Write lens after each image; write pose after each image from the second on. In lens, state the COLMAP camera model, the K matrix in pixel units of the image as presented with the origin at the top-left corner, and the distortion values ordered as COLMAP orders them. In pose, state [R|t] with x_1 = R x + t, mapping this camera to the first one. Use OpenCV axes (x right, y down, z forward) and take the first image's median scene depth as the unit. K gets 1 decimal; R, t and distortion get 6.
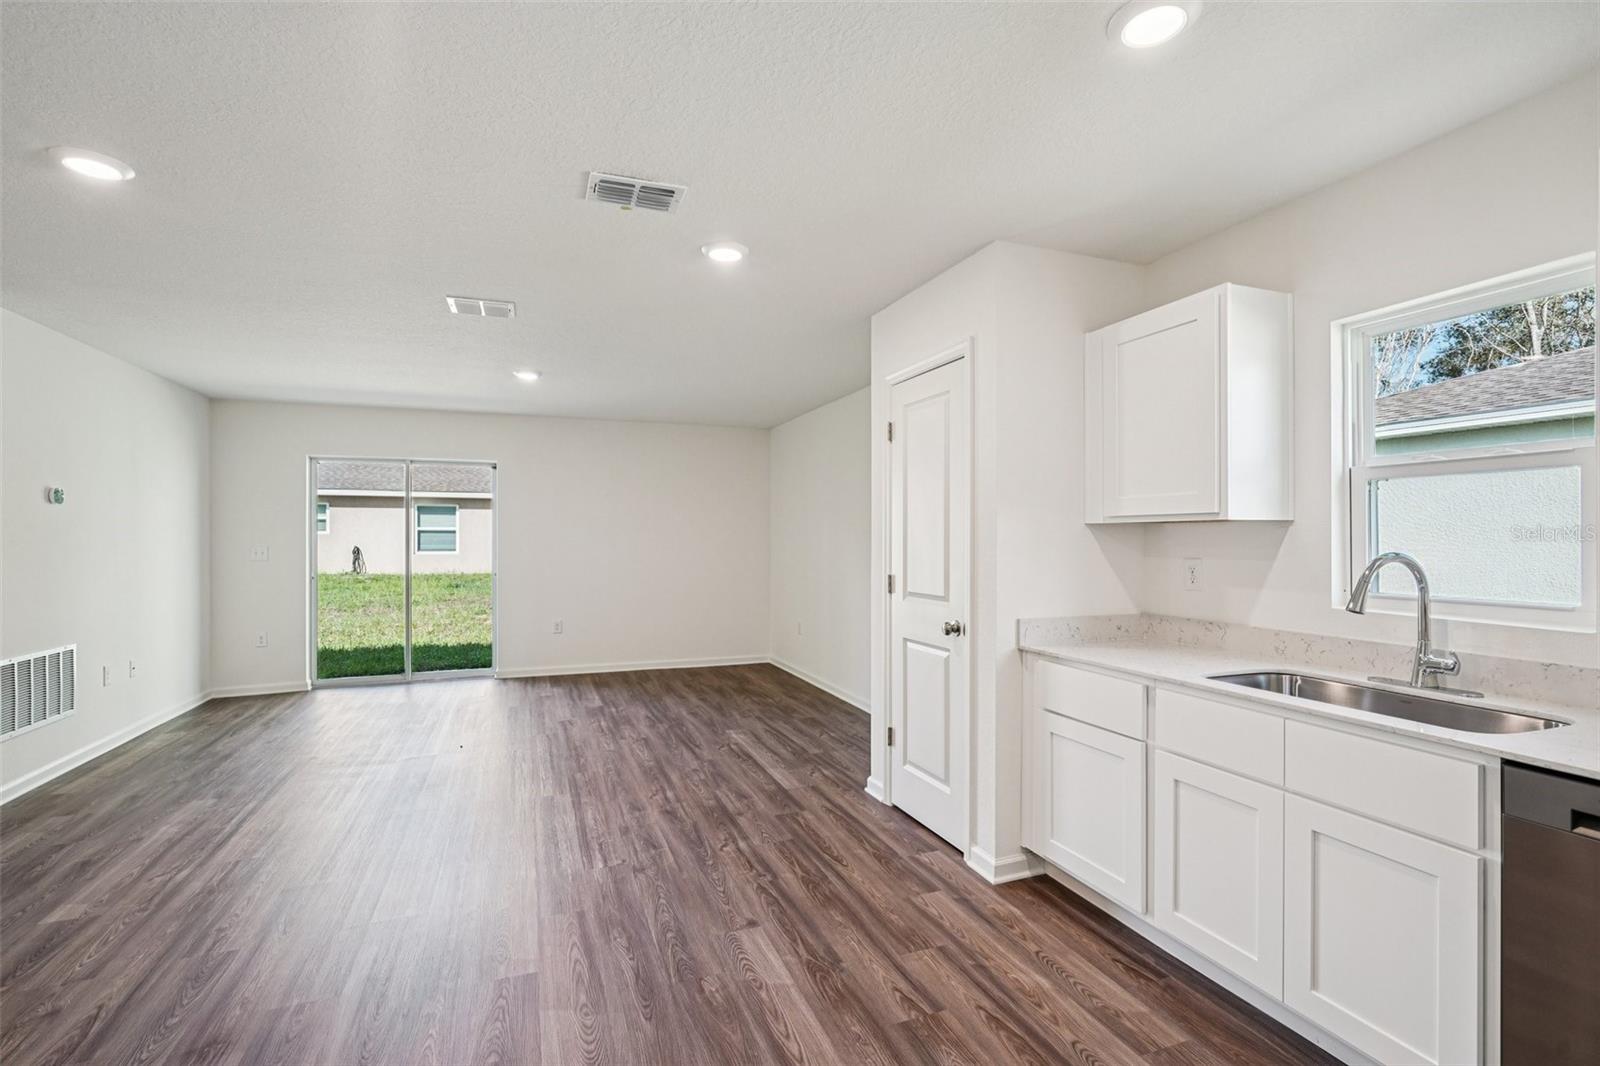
lens RADIAL K [[728.5, 0, 799.7], [0, 728.5, 536.6], [0, 0, 1]] dist [-0.003577, 0.000567]
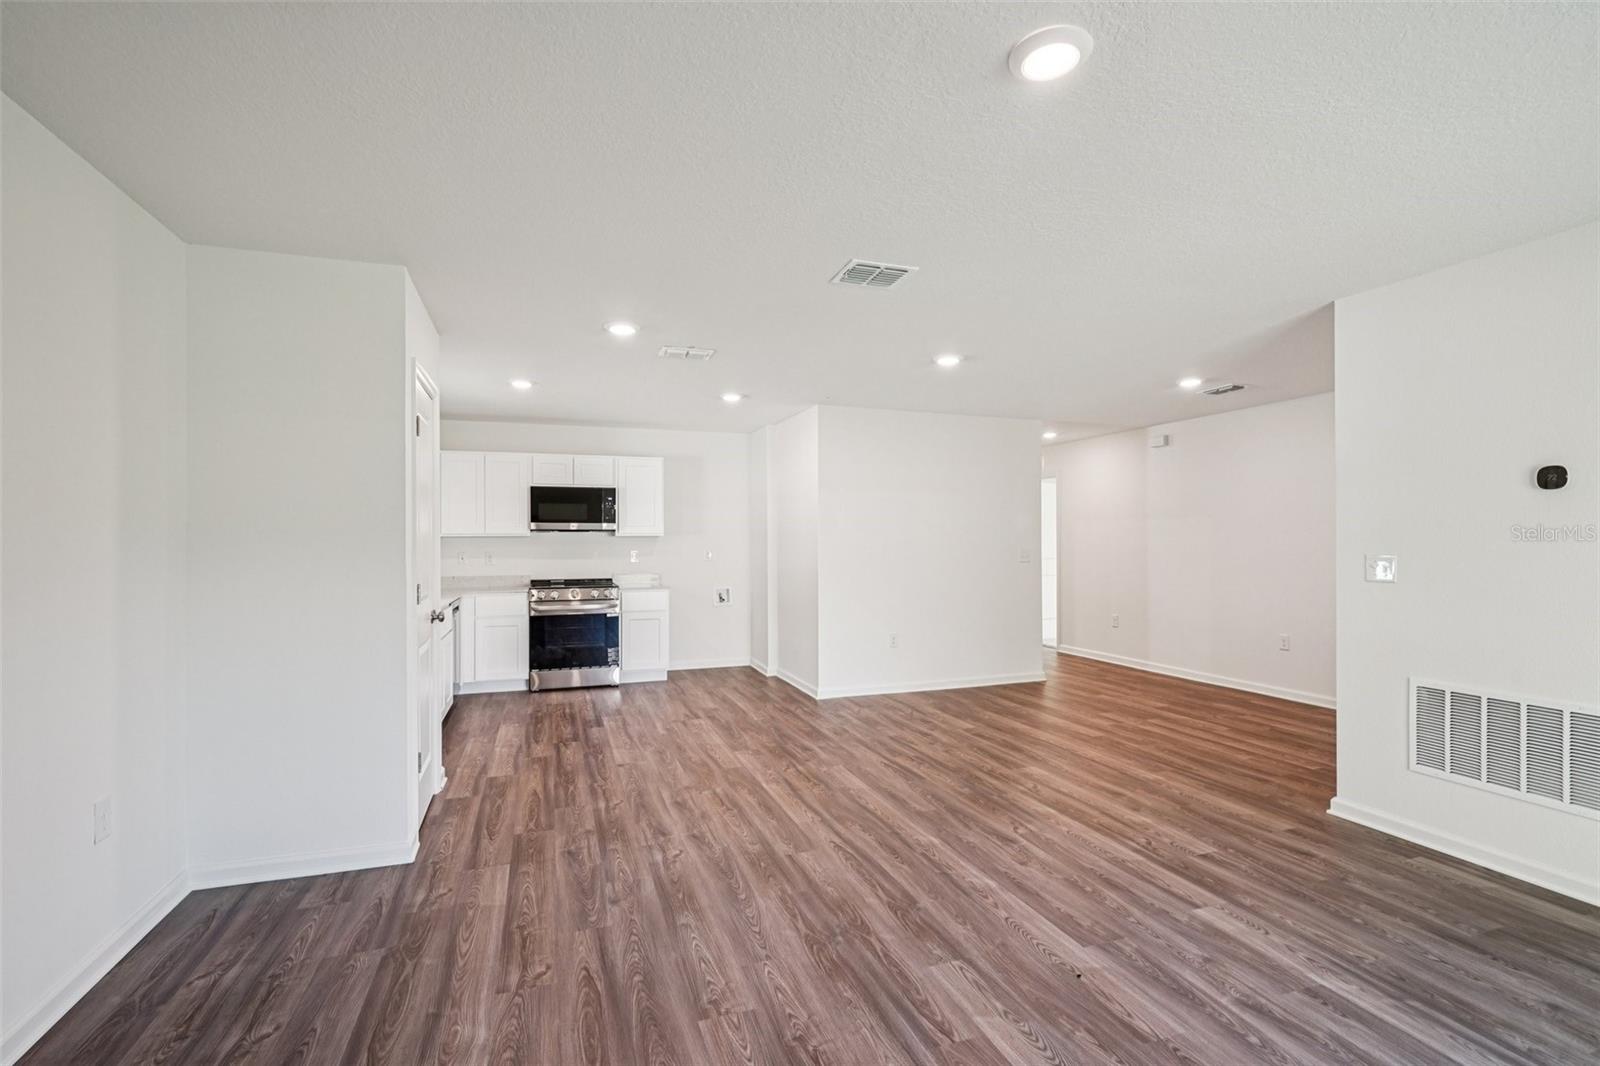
lens RADIAL K [[728.5, 0, 801.3], [0, 728.5, 539.9], [0, 0, 1]] dist [-0.003577, 0.000567]
pose [[-0.999659, 0.004198, 0.025773, -0.384596], [0.004123, 0.999987, -0.002988, 0.001728], [-0.025785, -0.002881, -0.999663, 1.932832]]
